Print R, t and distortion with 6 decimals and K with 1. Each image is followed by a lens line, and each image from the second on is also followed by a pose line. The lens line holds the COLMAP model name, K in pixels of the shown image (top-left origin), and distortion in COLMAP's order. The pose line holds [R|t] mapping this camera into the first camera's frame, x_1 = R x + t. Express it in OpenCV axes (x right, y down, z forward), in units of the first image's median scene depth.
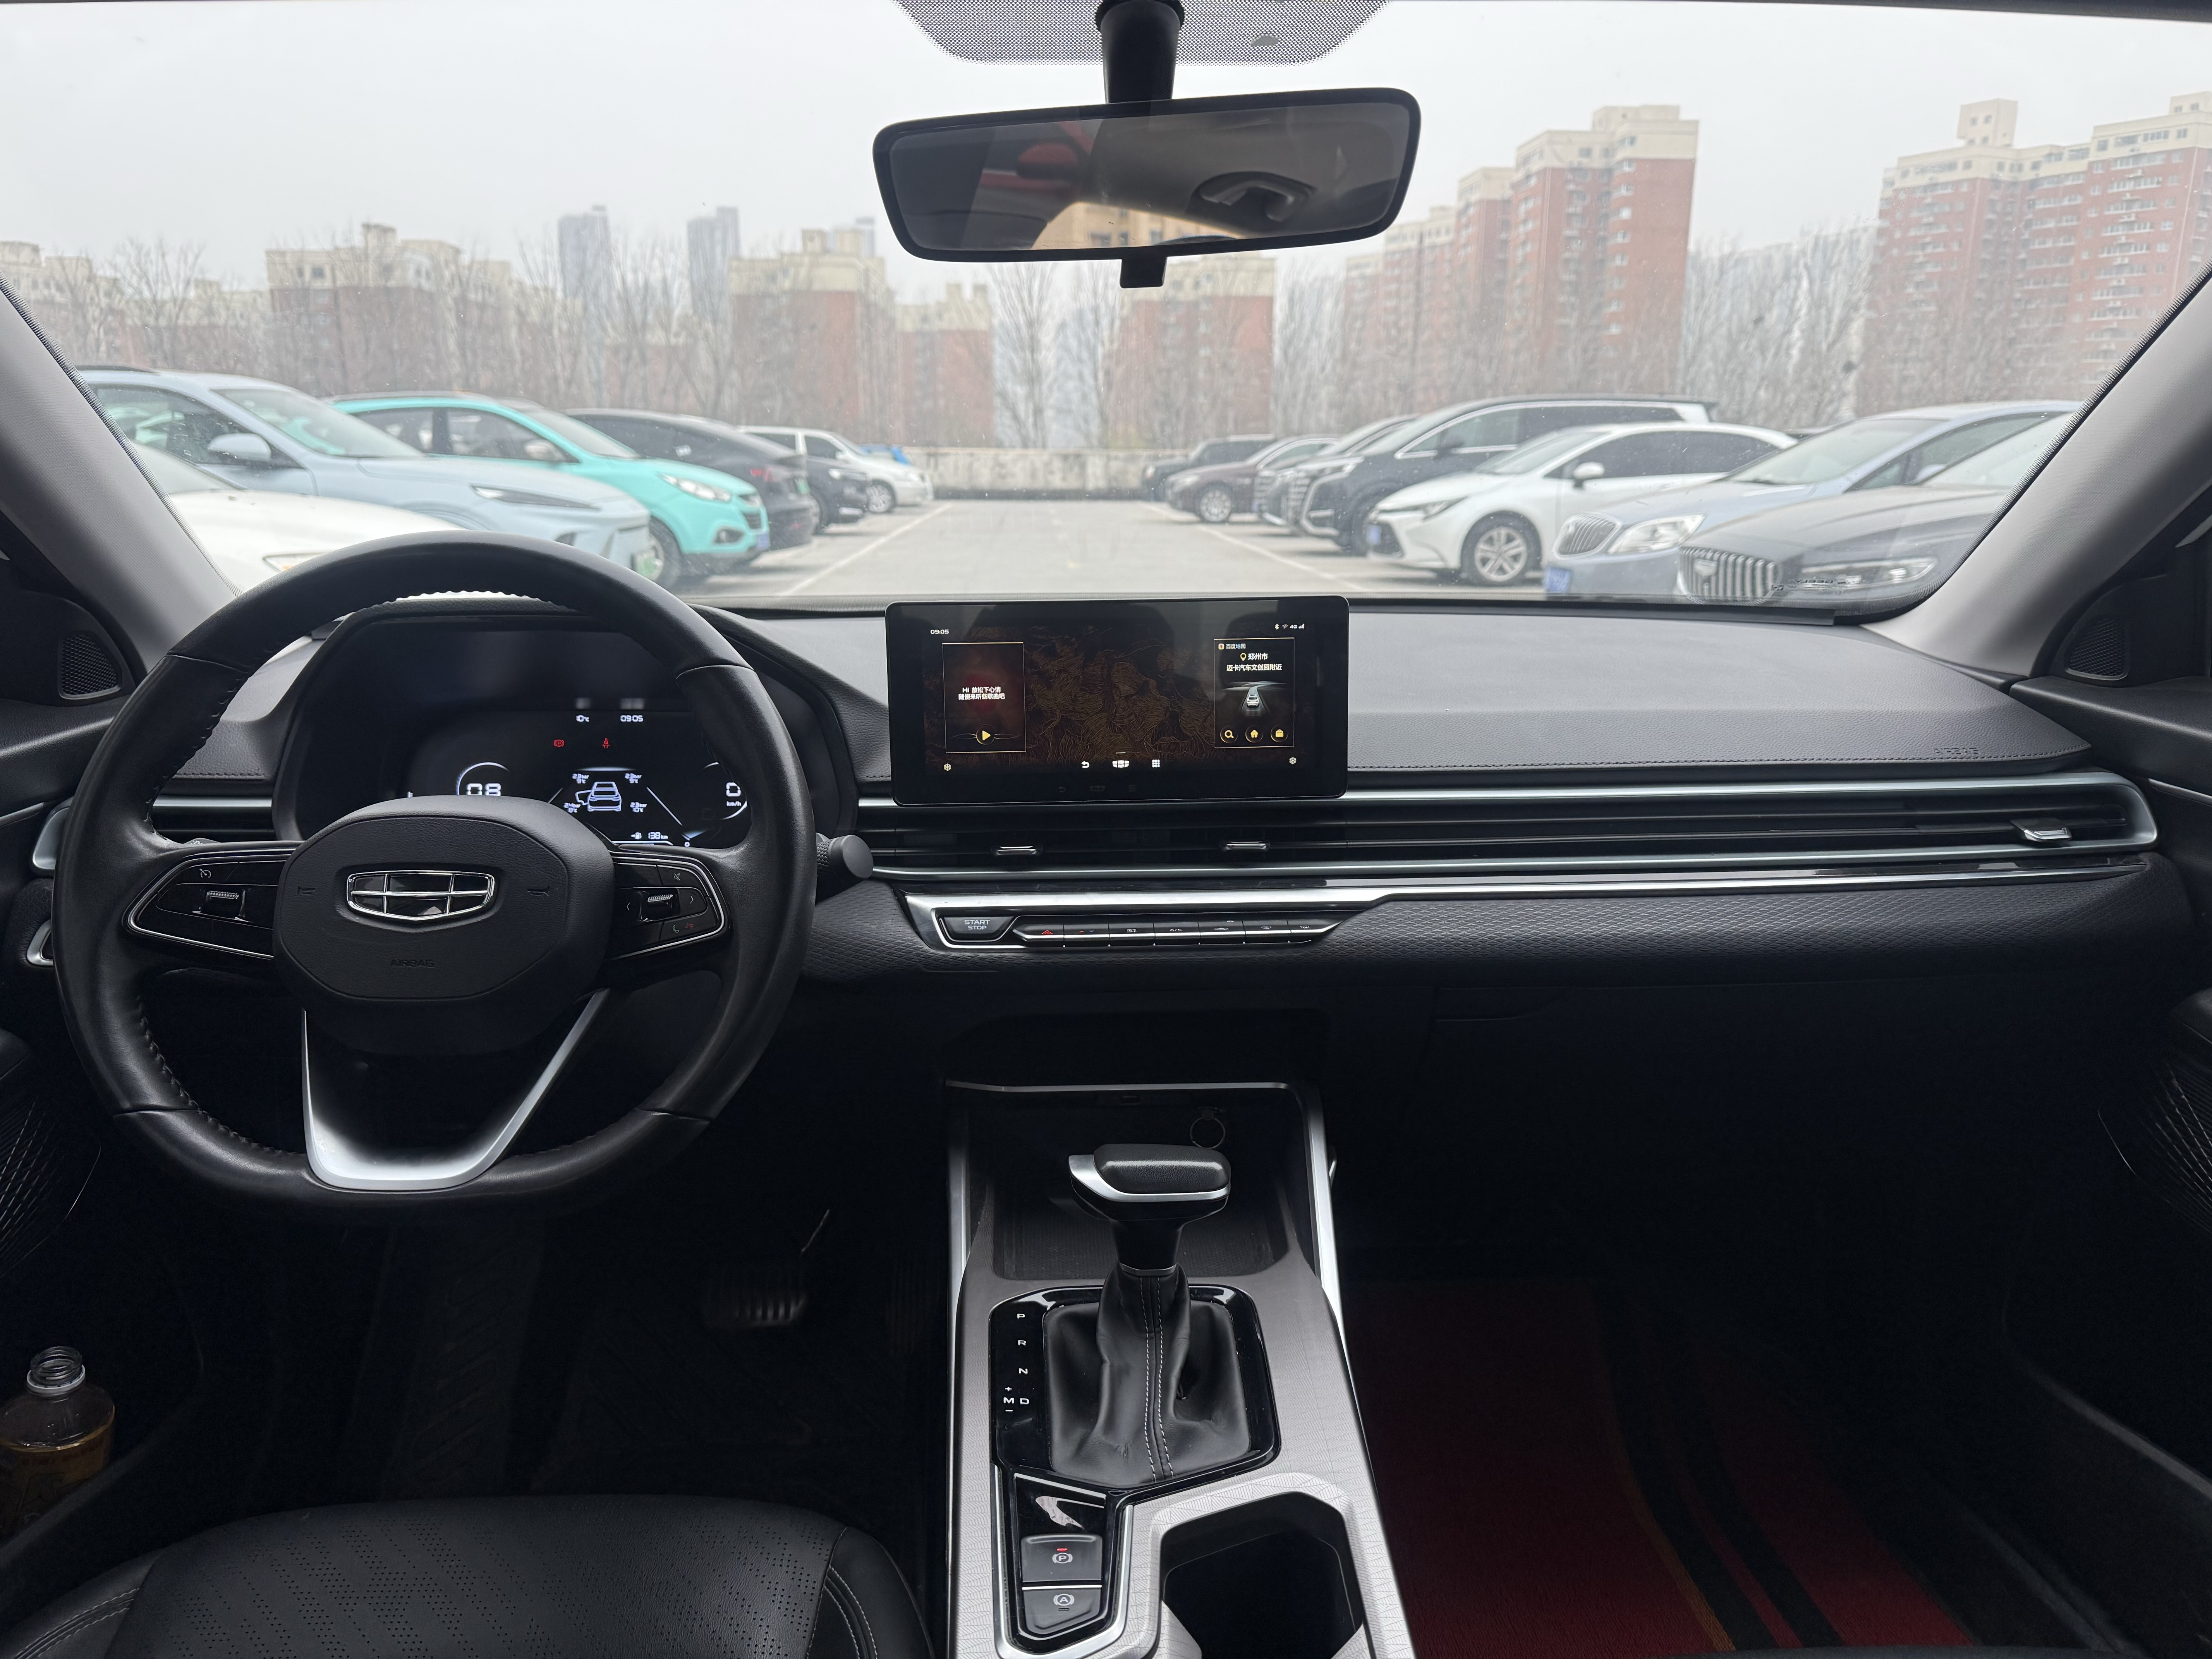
lens RADIAL K [[1576.7, 0, 1106.0], [0, 1576.7, 829.5], [0, 0, 1]] dist [-0.014847, 0.007613]
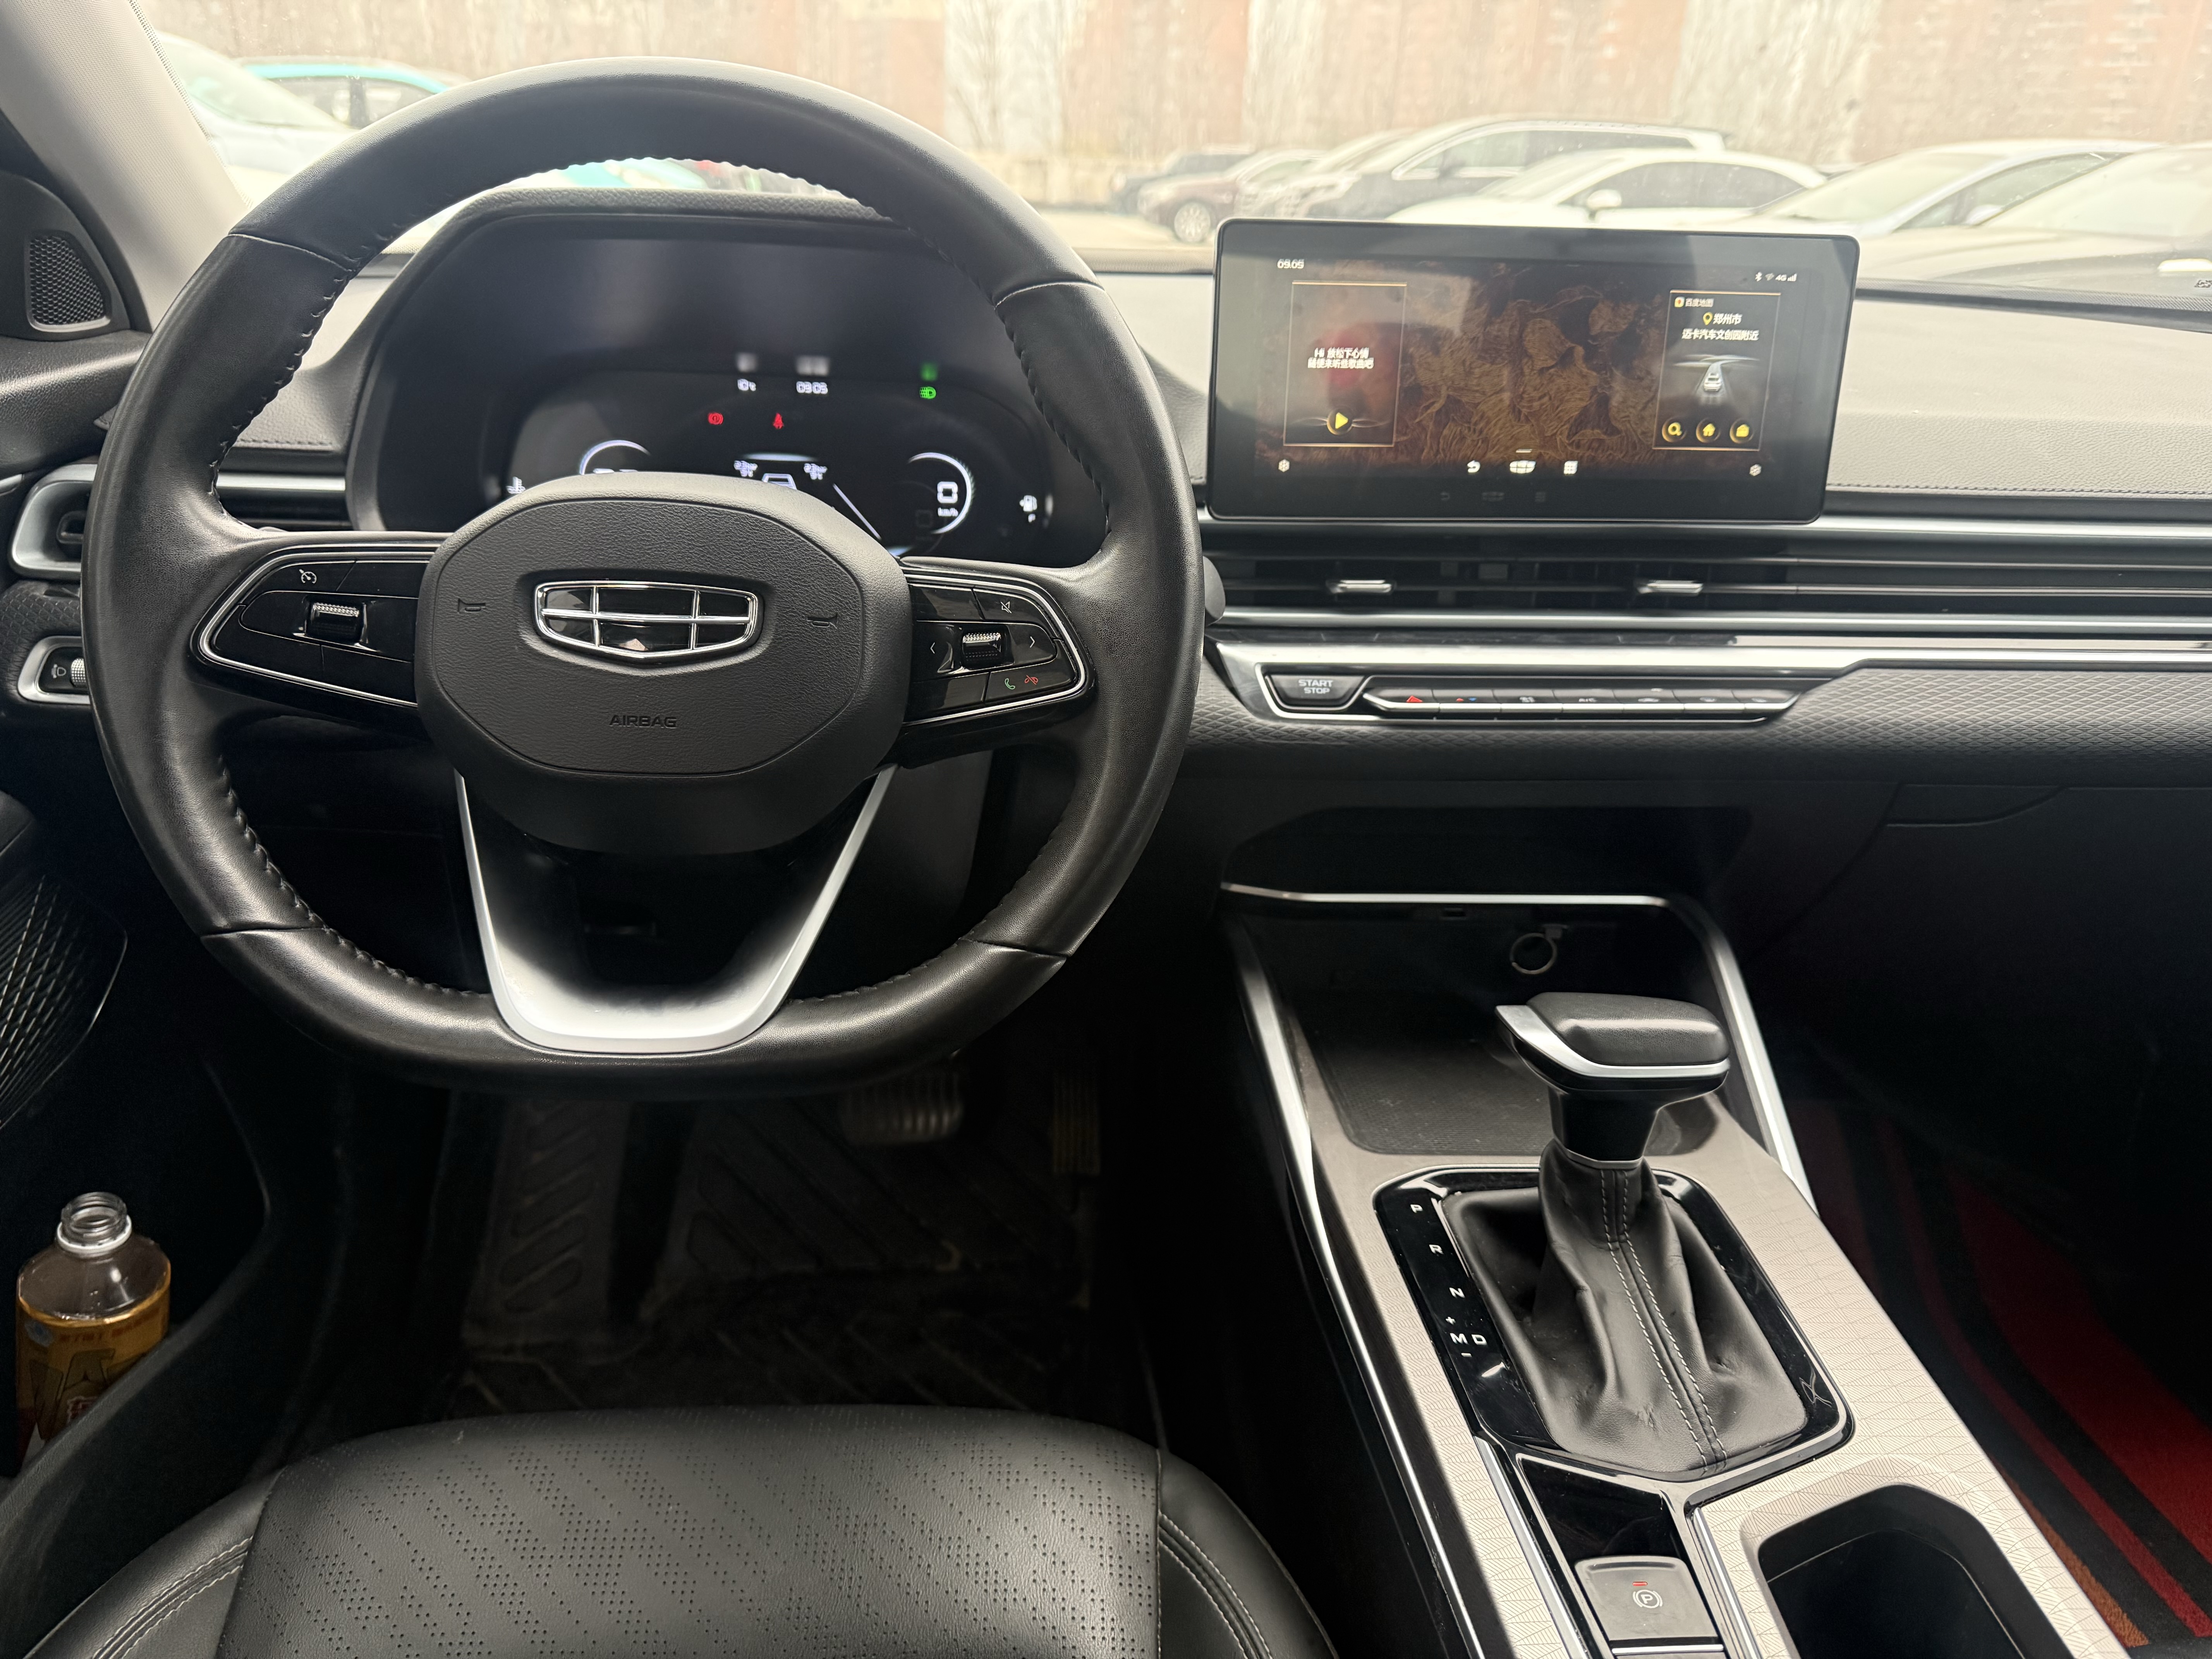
lens RADIAL K [[1576.7, 0, 1106.0], [0, 1576.7, 829.5], [0, 0, 1]] dist [-0.014847, 0.007613]
pose [[0.998678, 0.029212, 0.042294, -0.209533], [-0.035735, 0.986021, 0.162747, 0.010653], [-0.036949, -0.164043, 0.985761, 0.251252]]
